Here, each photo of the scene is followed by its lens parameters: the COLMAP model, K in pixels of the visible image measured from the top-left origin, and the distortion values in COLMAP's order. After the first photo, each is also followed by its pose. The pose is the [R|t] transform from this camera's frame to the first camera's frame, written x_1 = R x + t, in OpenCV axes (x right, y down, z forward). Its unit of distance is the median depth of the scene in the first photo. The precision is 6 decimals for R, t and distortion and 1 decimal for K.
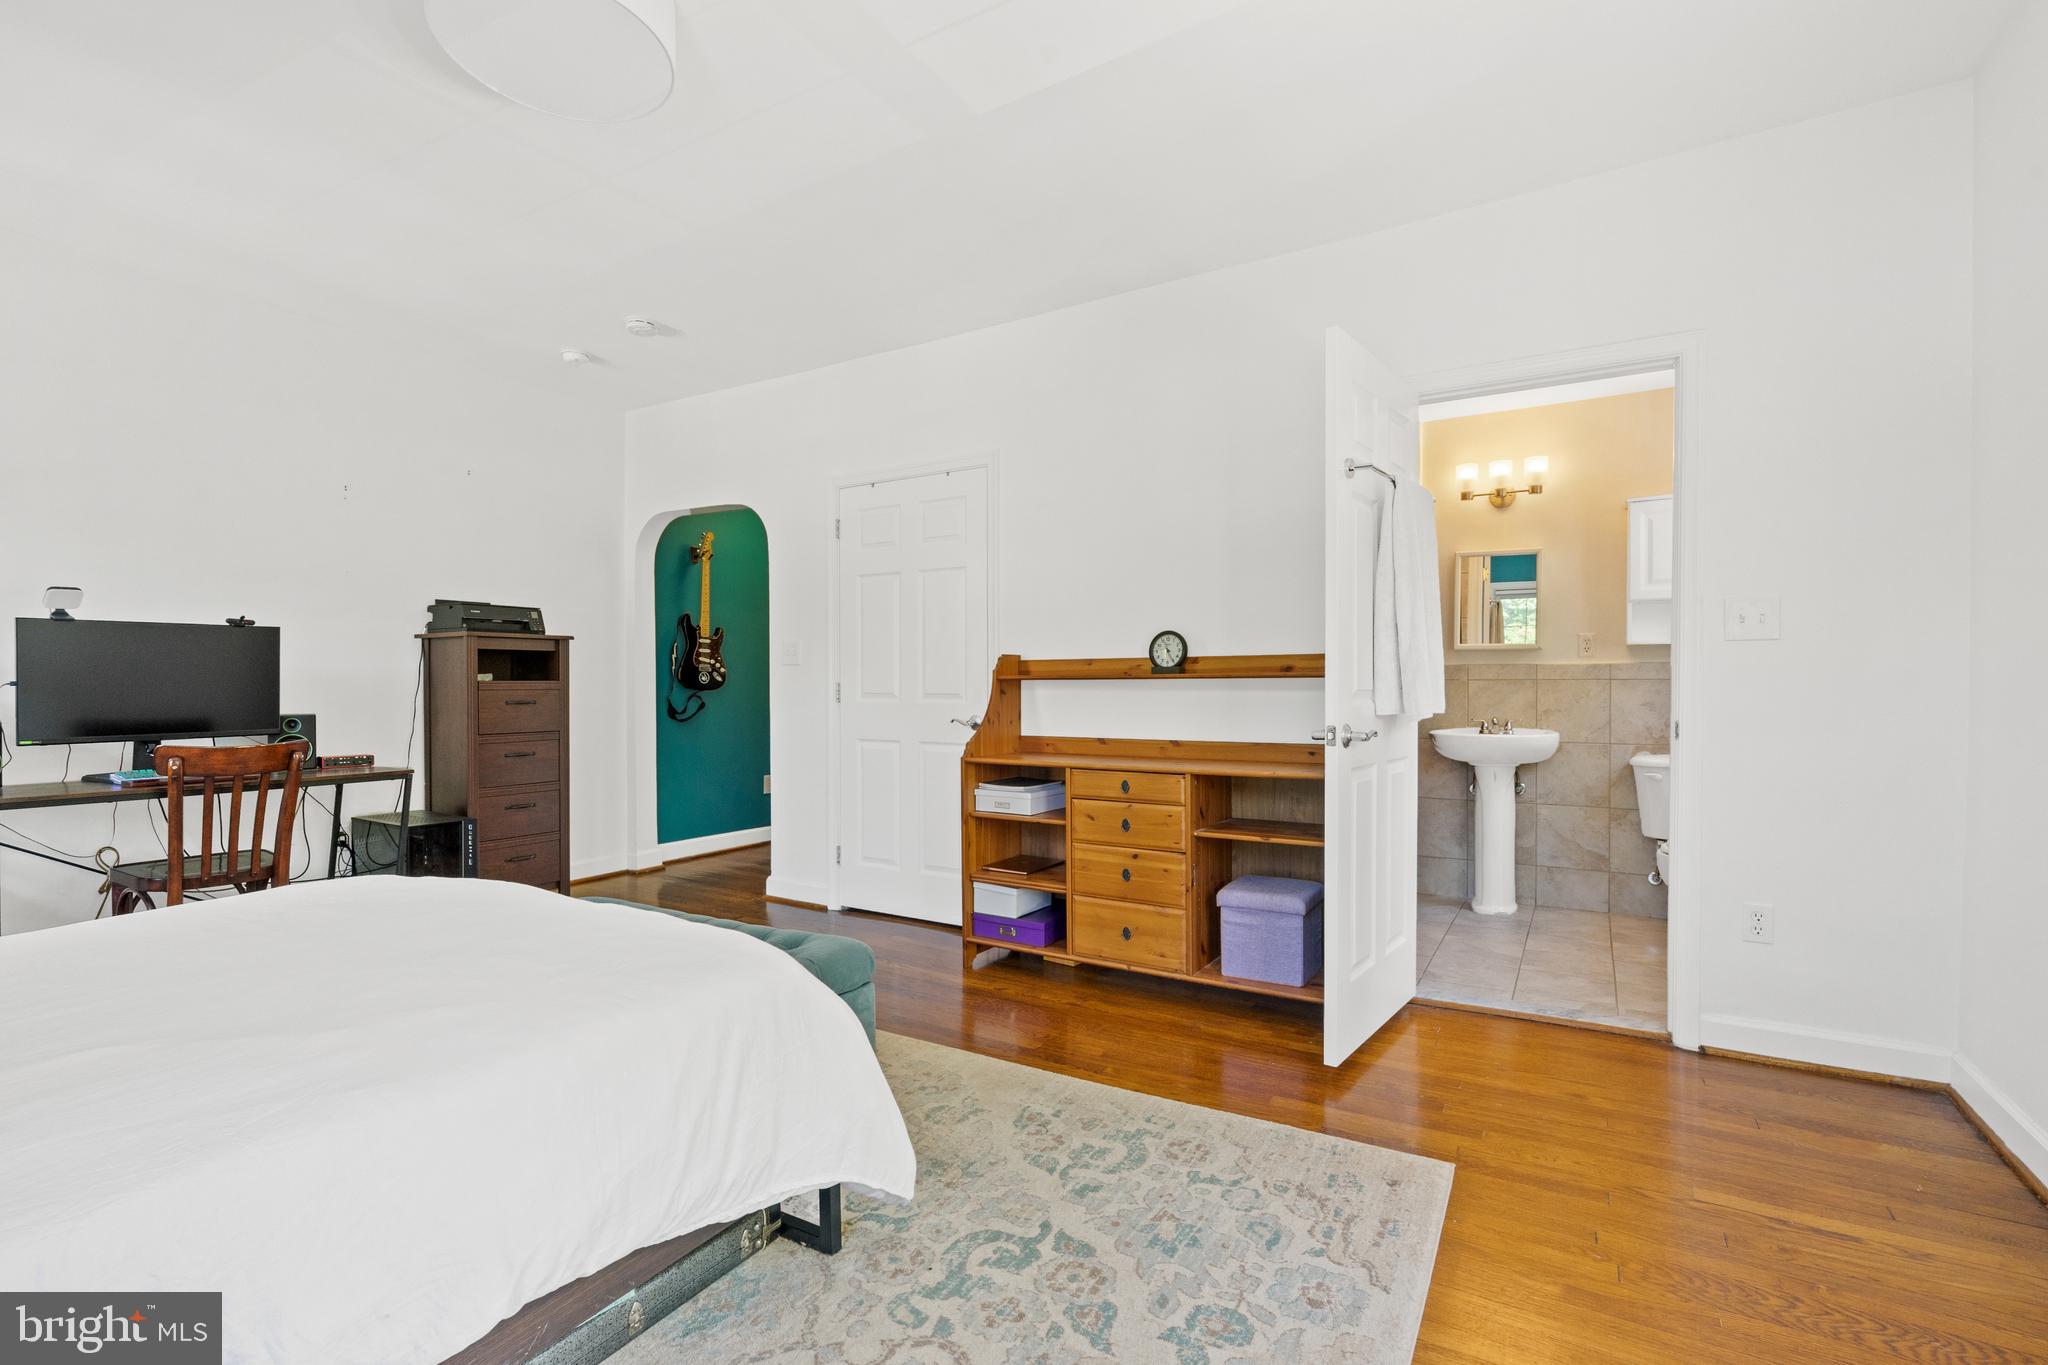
lens RADIAL K [[934.7, 0, 1025.2], [0, 934.7, 687.9], [0, 0, 1]] dist [-0.009872, 0.000065]
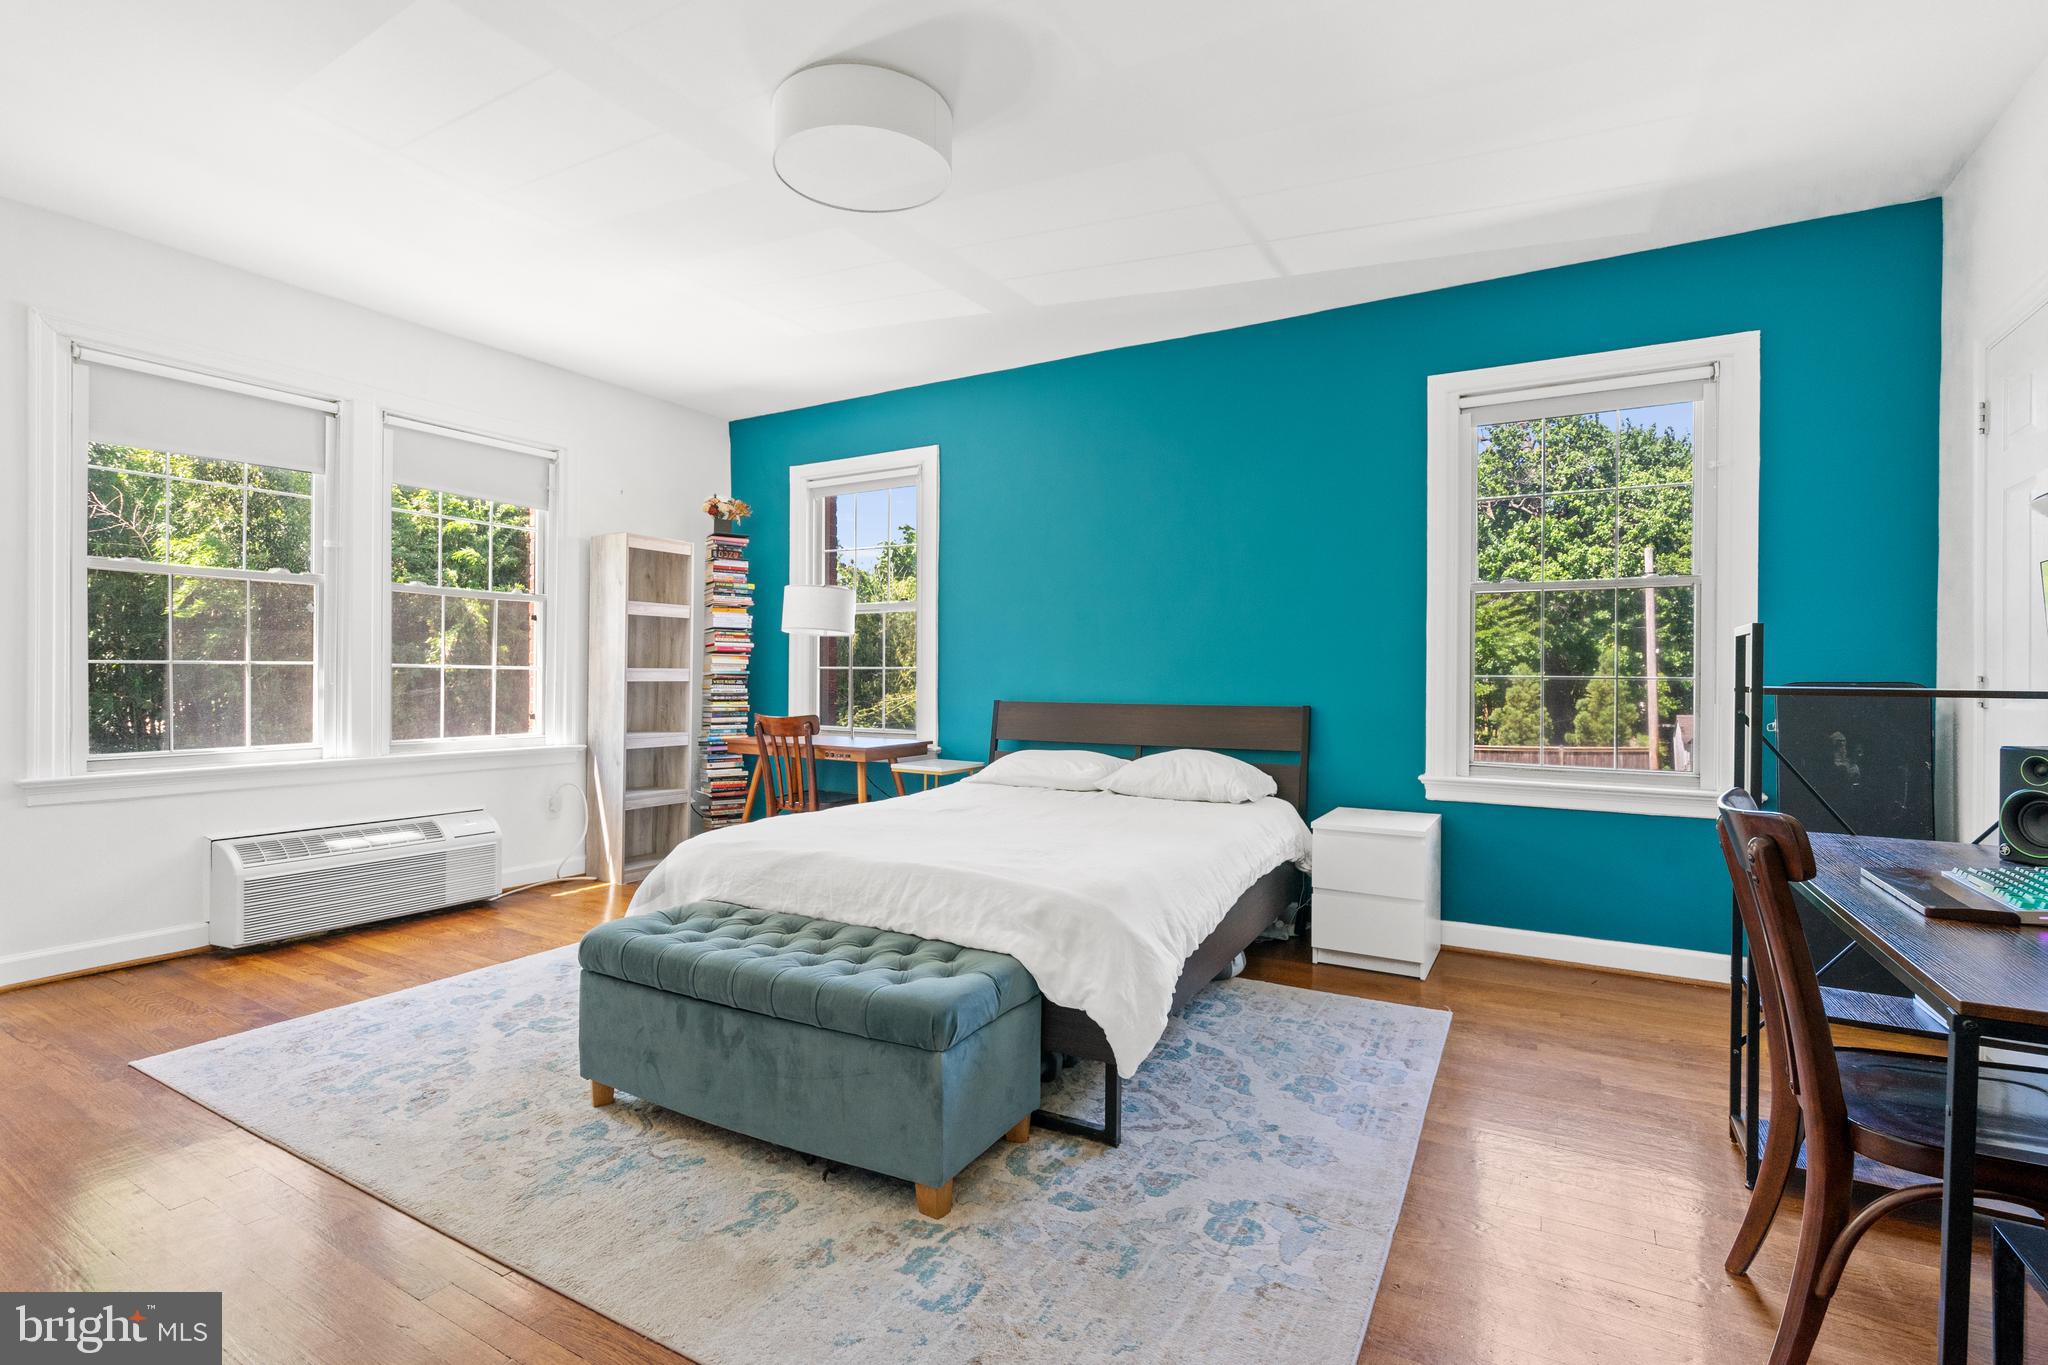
lens RADIAL K [[934.7, 0, 1021.7], [0, 934.7, 675.7], [0, 0, 1]] dist [-0.009872, 0.000065]
pose [[-0.999610, -0.006417, -0.027185, -0.434133], [-0.006376, 0.999978, -0.001621, -0.001156], [0.027195, -0.001447, -0.999629, 1.445148]]
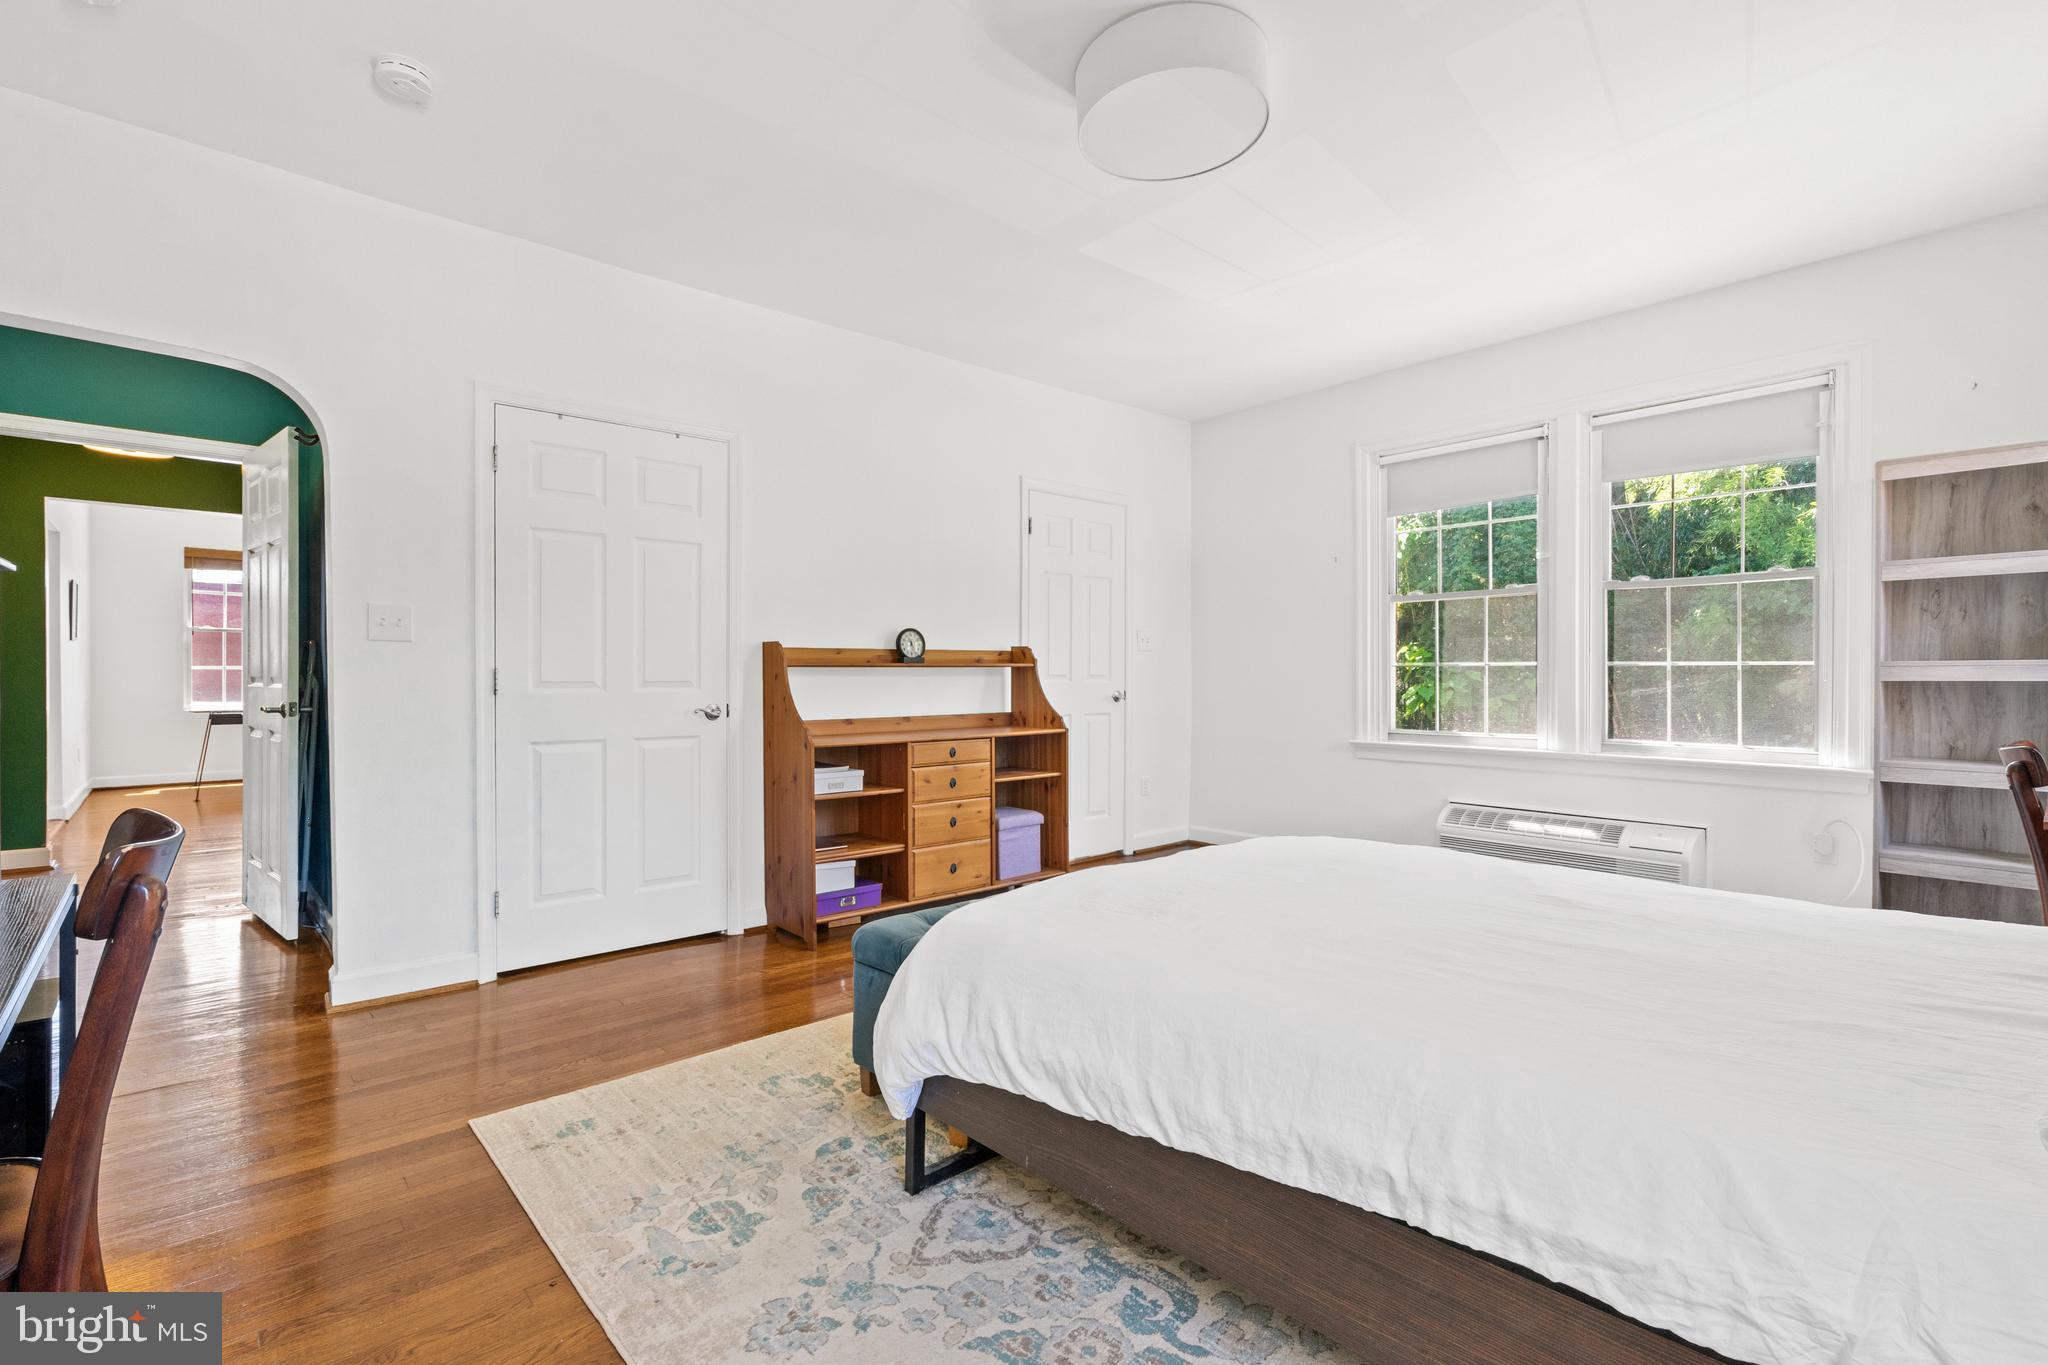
lens RADIAL K [[934.7, 0, 1018.2], [0, 934.7, 682.3], [0, 0, 1]] dist [-0.009872, 0.000065]
pose [[0.284925, -0.007537, 0.958520, -1.067947], [0.002637, 0.999971, 0.007079, 0.002088], [-0.958546, 0.000510, 0.284936, 0.549482]]
